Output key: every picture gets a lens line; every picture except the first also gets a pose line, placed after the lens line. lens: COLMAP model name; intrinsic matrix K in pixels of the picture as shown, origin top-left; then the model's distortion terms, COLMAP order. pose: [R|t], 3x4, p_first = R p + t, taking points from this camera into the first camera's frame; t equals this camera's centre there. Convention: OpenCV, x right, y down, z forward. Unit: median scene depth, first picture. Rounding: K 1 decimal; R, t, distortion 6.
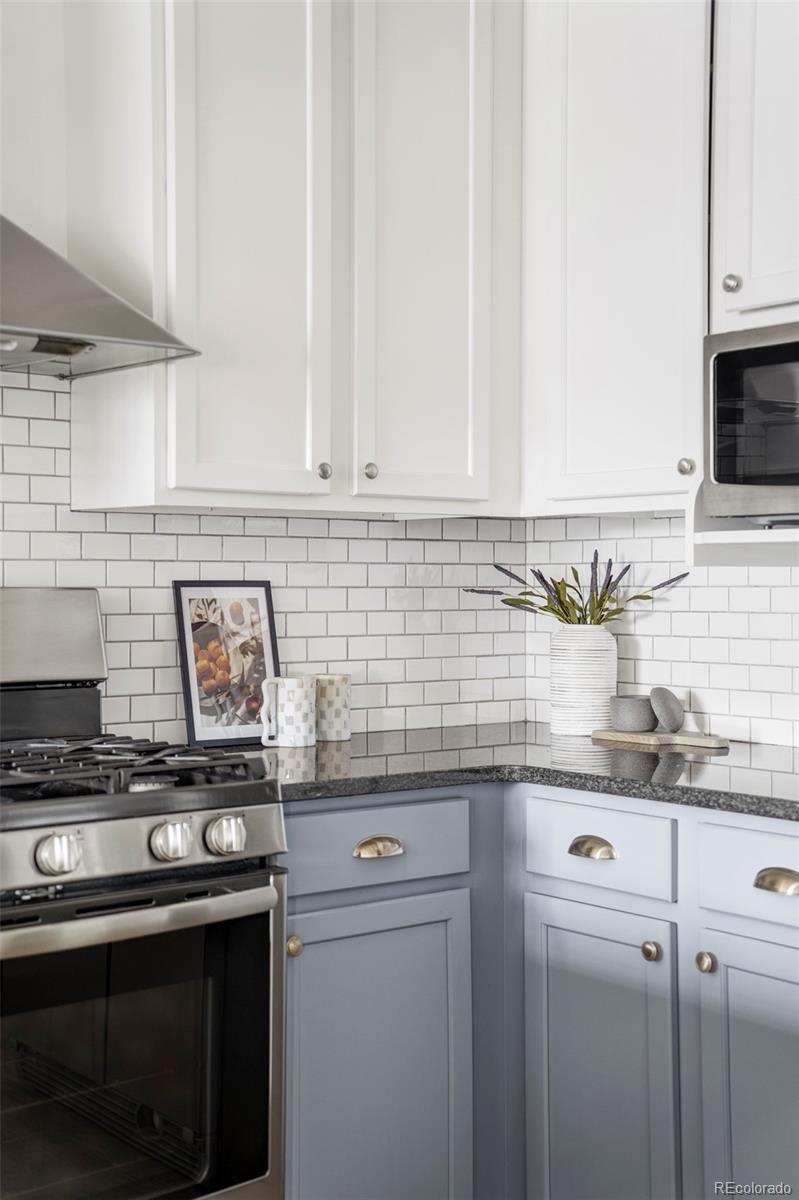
lens RADIAL K [[1690.1, 0, 406.9], [0, 1690.1, 599.0], [0, 0, 1]] dist [0.105245, 0.000000]
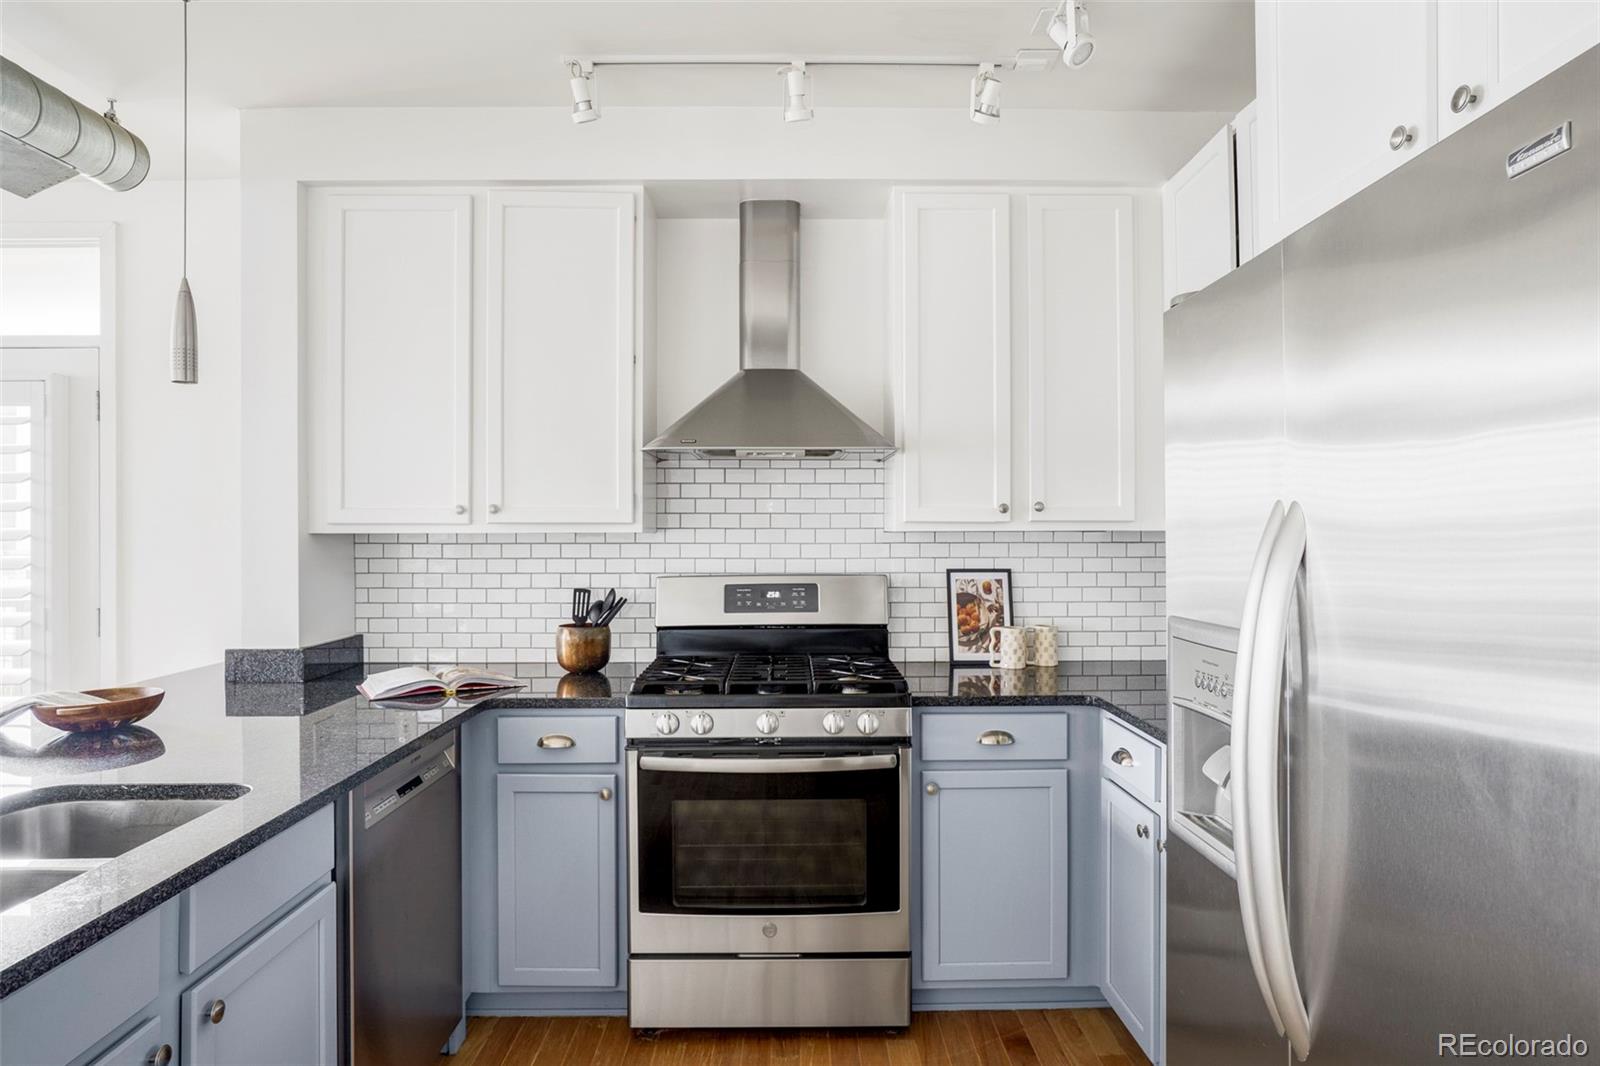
lens RADIAL K [[910.7, 0, 805.3], [0, 910.7, 526.7], [0, 0, 1]] dist [-0.041209, 0.011436]
pose [[0.791157, -0.003915, -0.611601, 0.327099], [-0.004199, 0.999921, -0.011831, -0.042946], [0.611599, 0.011928, 0.791078, 0.152188]]
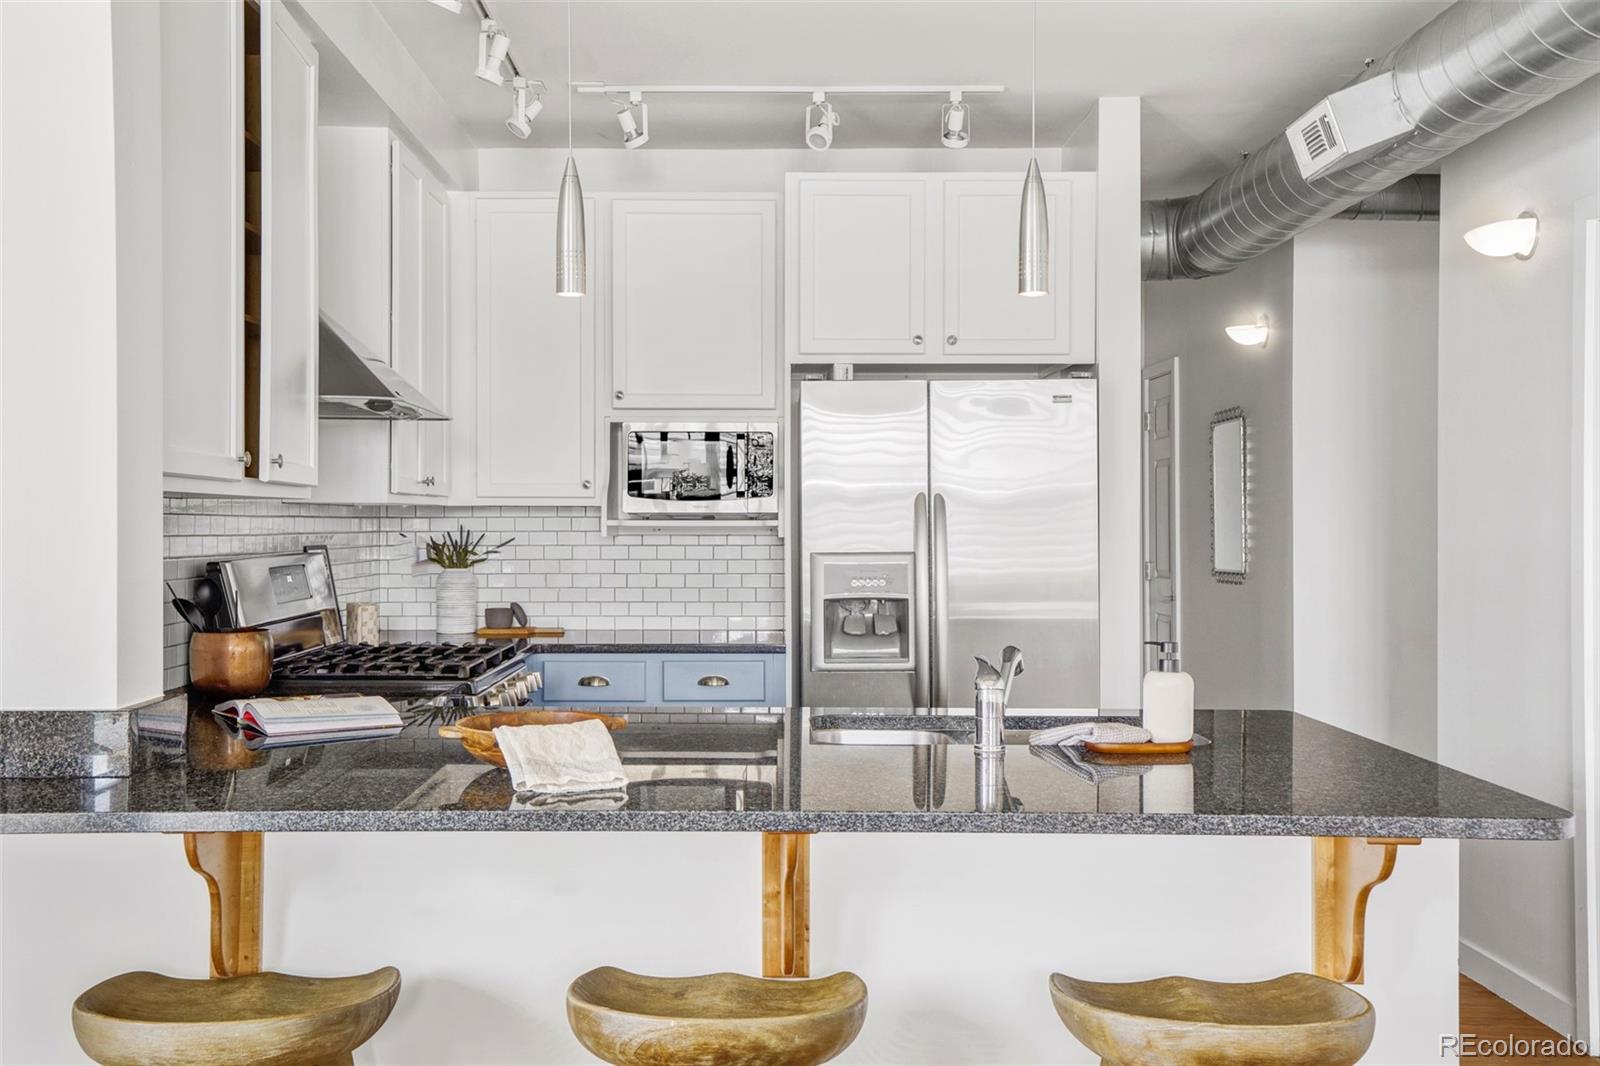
lens RADIAL K [[1582.4, 0, 799.7], [0, 1582.4, 528.5], [0, 0, 1]] dist [0.071798, 0.000000]
pose [[0.611394, -0.002815, 0.791321, -1.016268], [0.008246, 0.999962, -0.002814, -0.018980], [-0.791283, 0.008246, 0.611394, -0.261985]]
